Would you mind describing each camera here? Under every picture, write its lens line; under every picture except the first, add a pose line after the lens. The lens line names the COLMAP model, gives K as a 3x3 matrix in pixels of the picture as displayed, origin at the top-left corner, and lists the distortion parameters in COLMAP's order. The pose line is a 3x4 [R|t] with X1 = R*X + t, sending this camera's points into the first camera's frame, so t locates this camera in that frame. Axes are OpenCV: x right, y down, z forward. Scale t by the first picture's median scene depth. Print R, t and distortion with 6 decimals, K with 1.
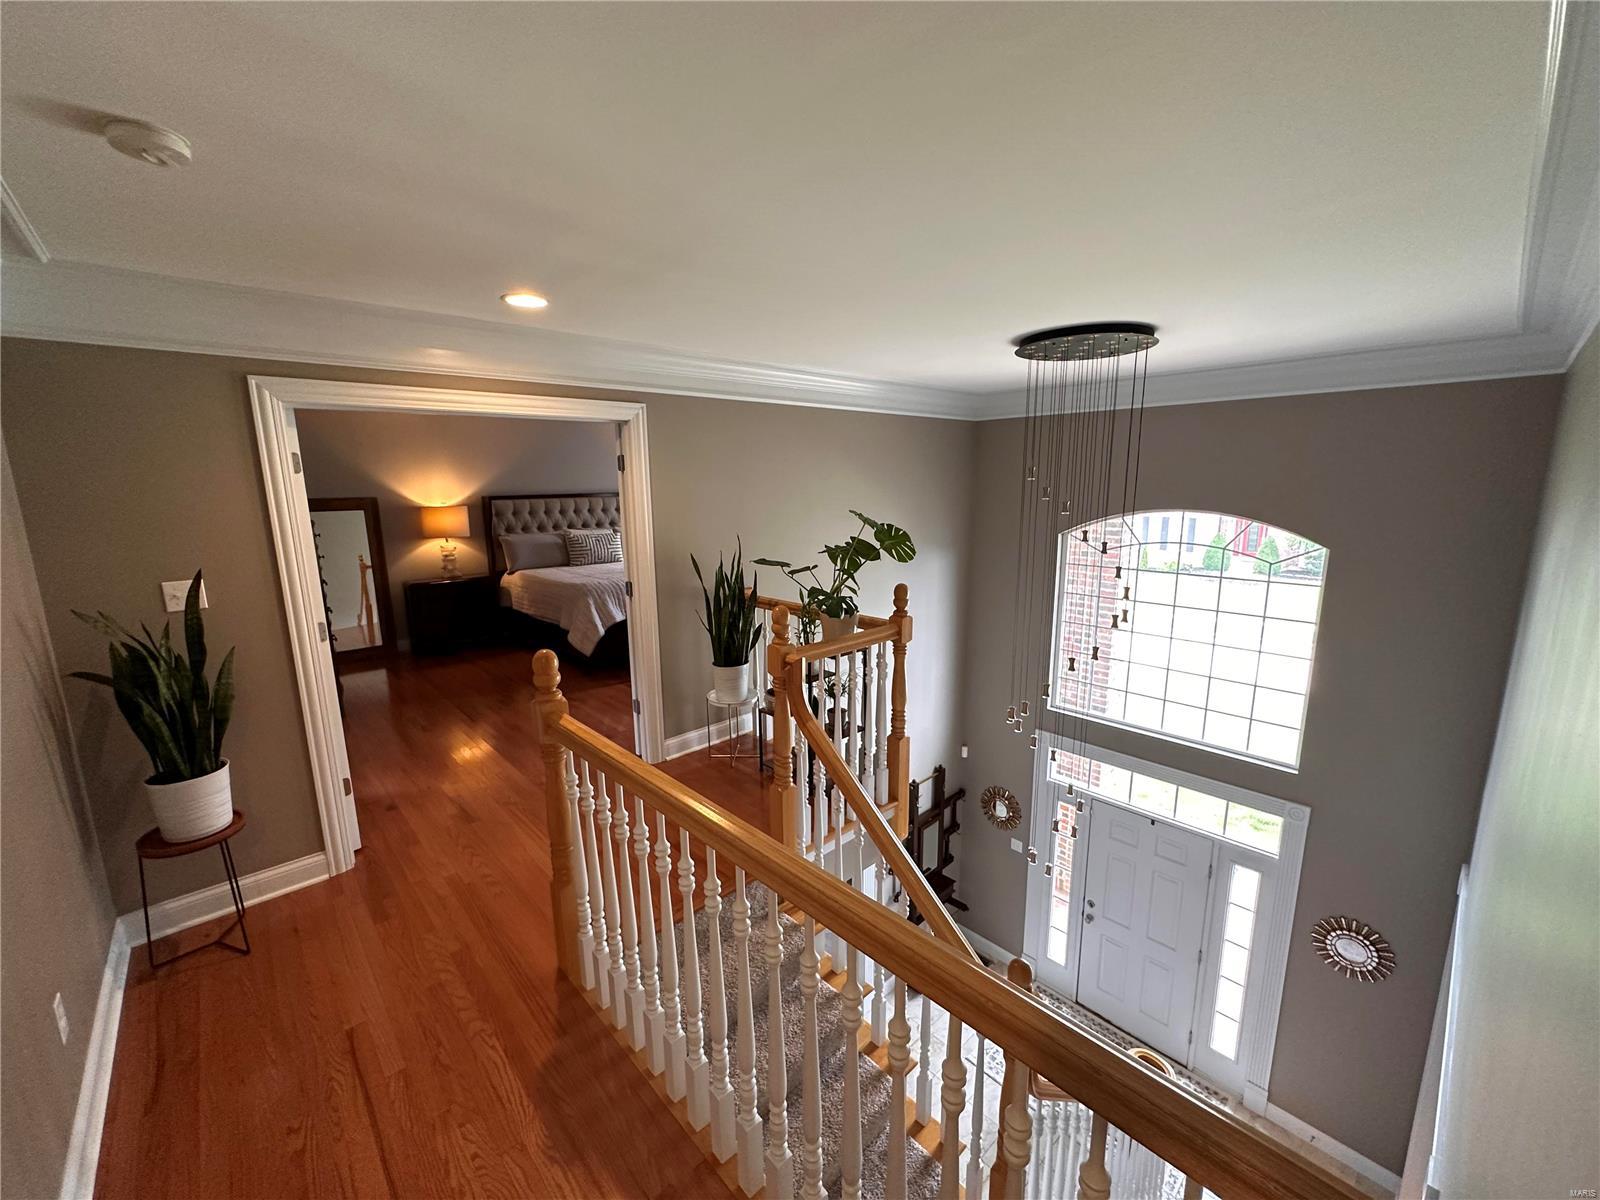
lens RADIAL K [[638.5, 0, 795.4], [0, 638.5, 607.3], [0, 0, 1]] dist [-0.003416, -0.000001]
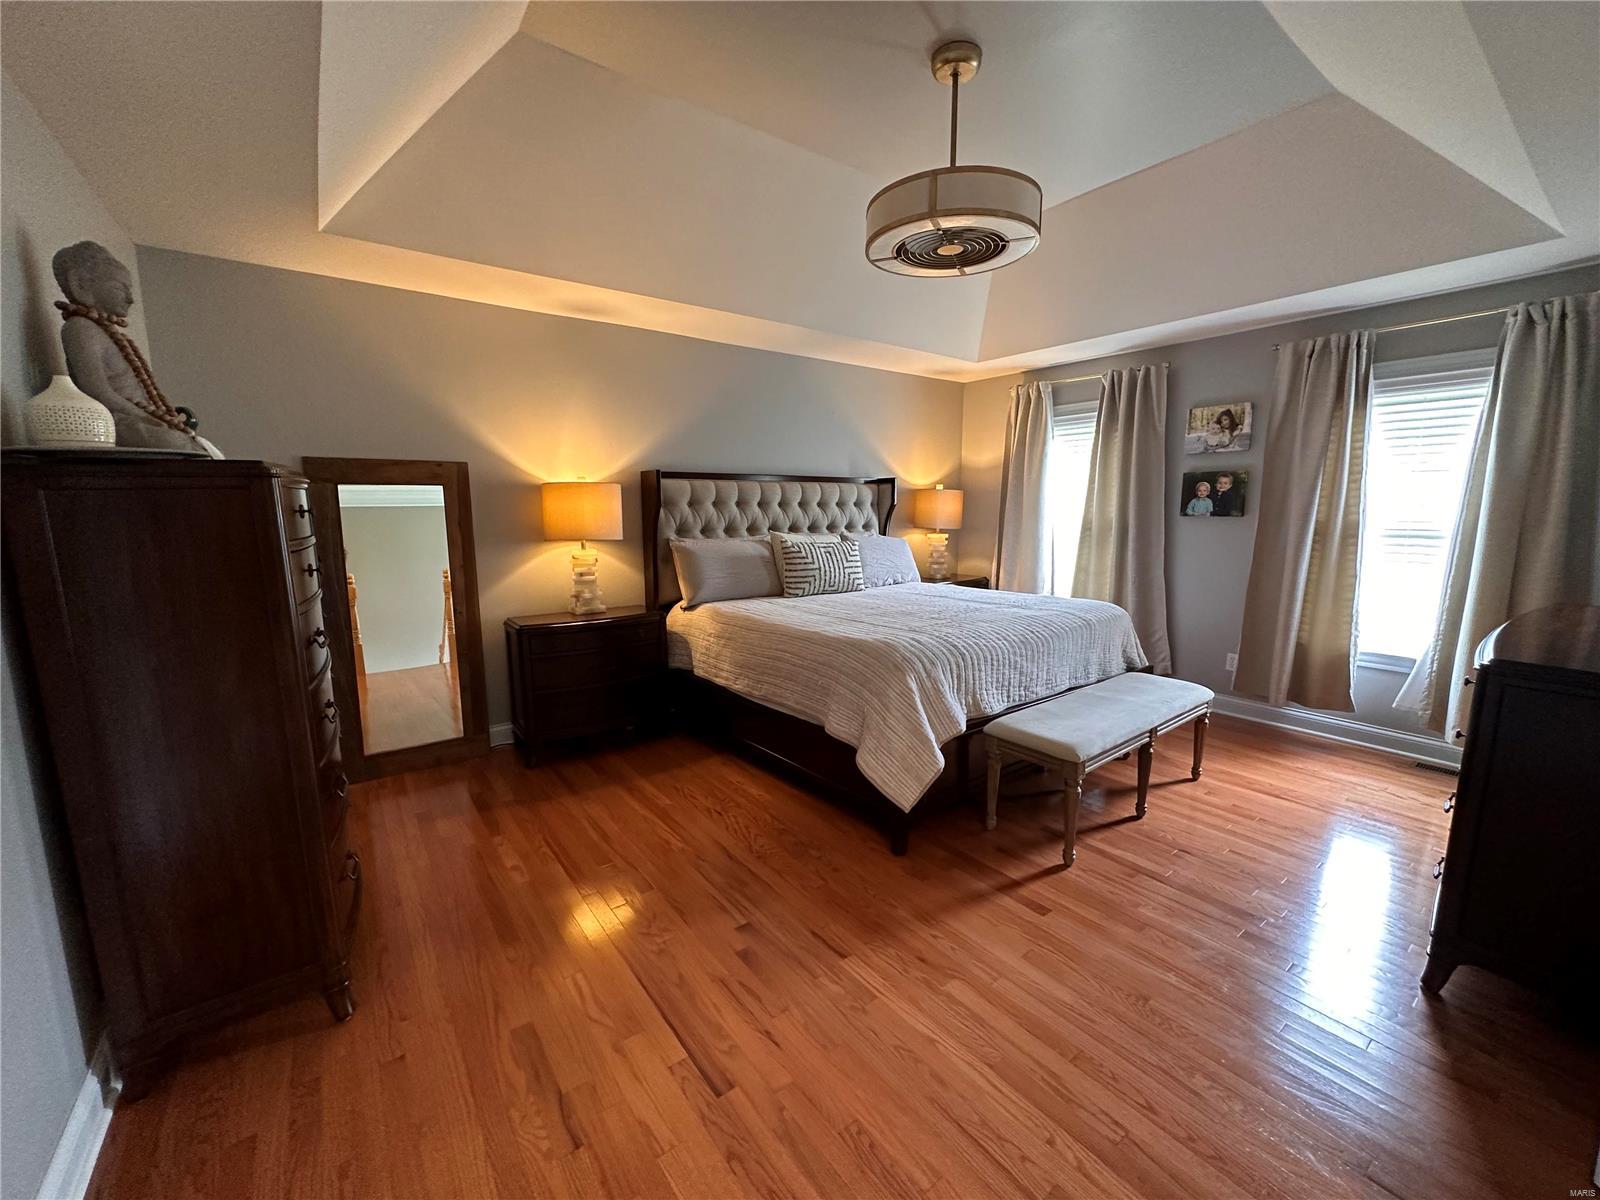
lens RADIAL K [[638.5, 0, 803.3], [0, 638.5, 598.2], [0, 0, 1]] dist [-0.003416, -0.000001]
pose [[0.996524, 0.028853, -0.078153, -0.308102], [-0.032491, 0.998427, -0.045686, -0.040298], [0.076712, 0.048066, 0.995894, 0.460166]]
